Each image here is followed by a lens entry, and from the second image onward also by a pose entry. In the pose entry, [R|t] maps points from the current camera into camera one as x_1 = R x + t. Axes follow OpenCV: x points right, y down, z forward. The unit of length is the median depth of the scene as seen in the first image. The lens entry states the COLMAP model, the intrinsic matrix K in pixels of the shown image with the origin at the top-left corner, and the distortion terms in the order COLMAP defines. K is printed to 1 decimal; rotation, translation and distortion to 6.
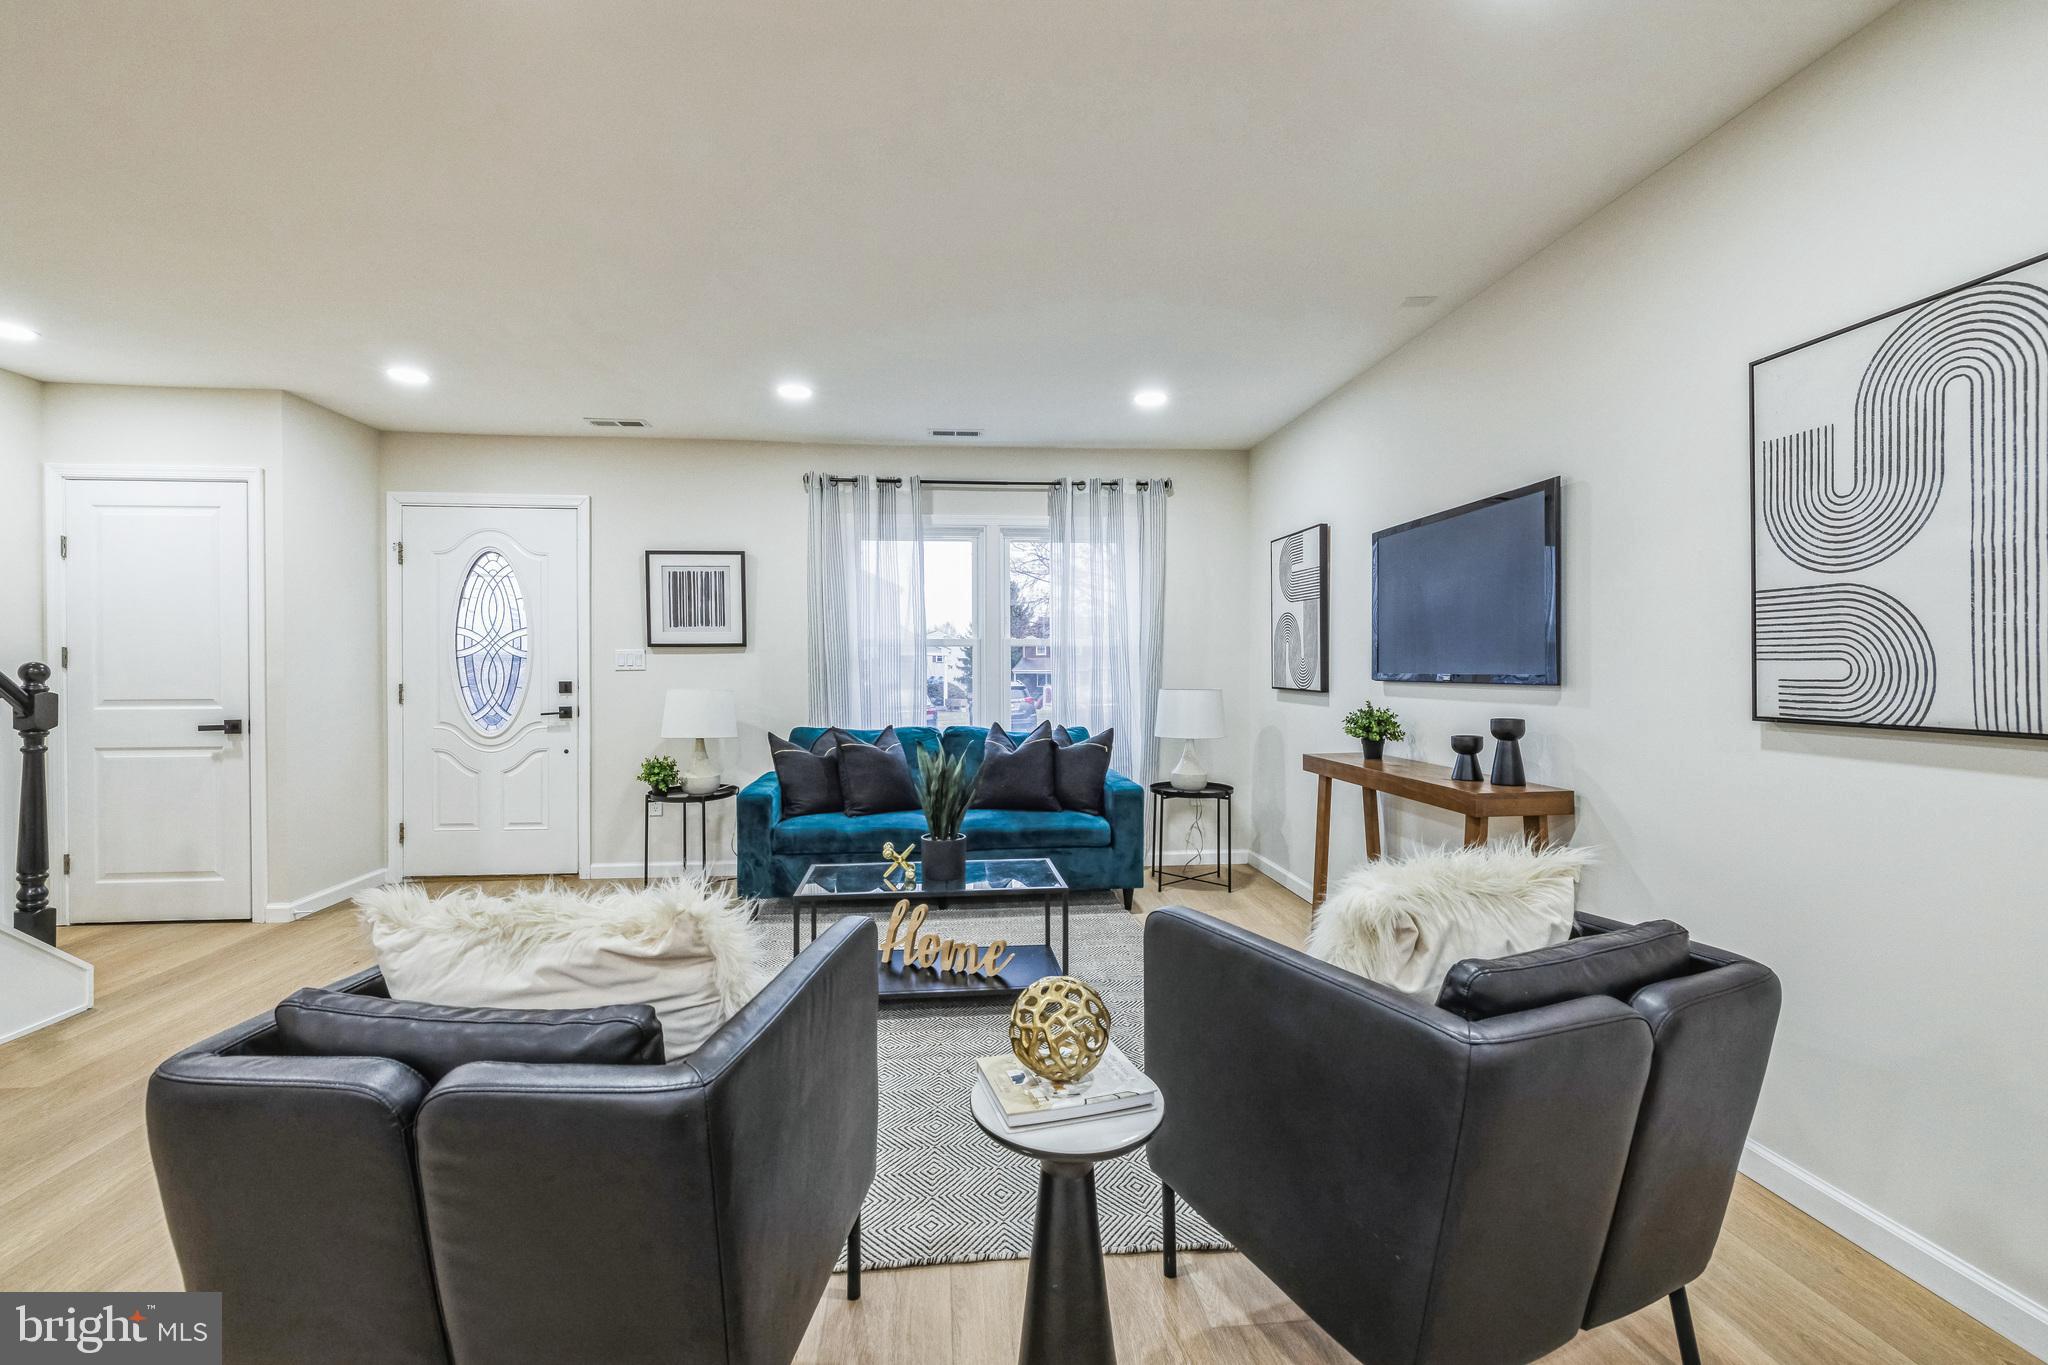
lens RADIAL K [[876.6, 0, 1015.2], [0, 876.6, 664.7], [0, 0, 1]] dist [0.000460, 0.000391]
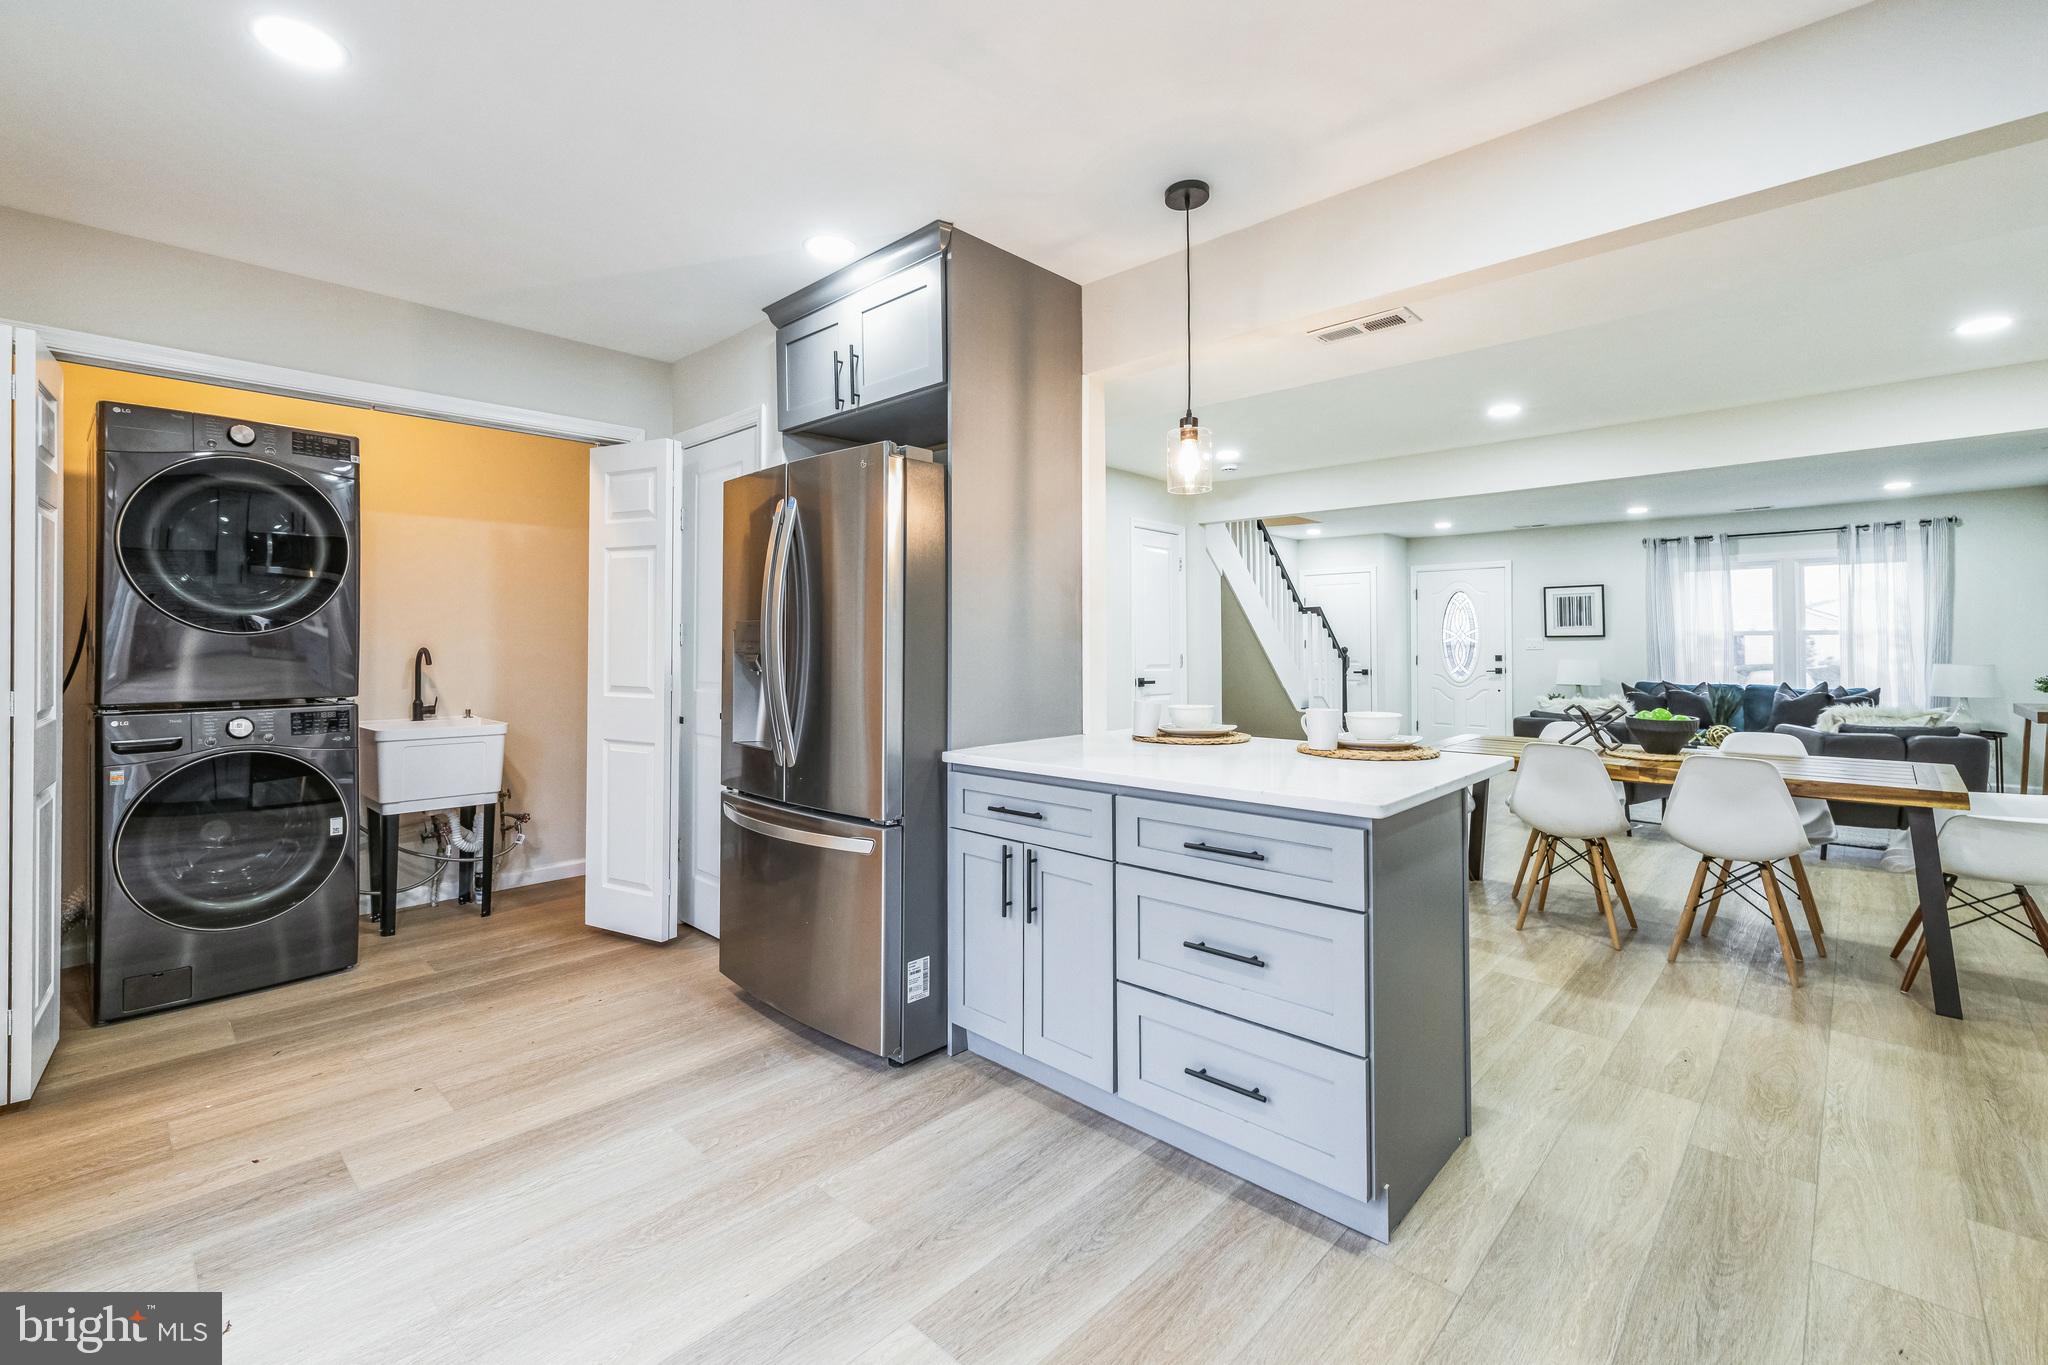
lens RADIAL K [[895.0, 0, 988.7], [0, 895.0, 638.6], [0, 0, 1]] dist [-0.000266, 0.000136]
pose [[0.648638, -0.005683, -0.761076, 0.285440], [0.002719, 0.999983, -0.005150, -0.011291], [0.761092, 0.001271, 0.648642, -1.217230]]
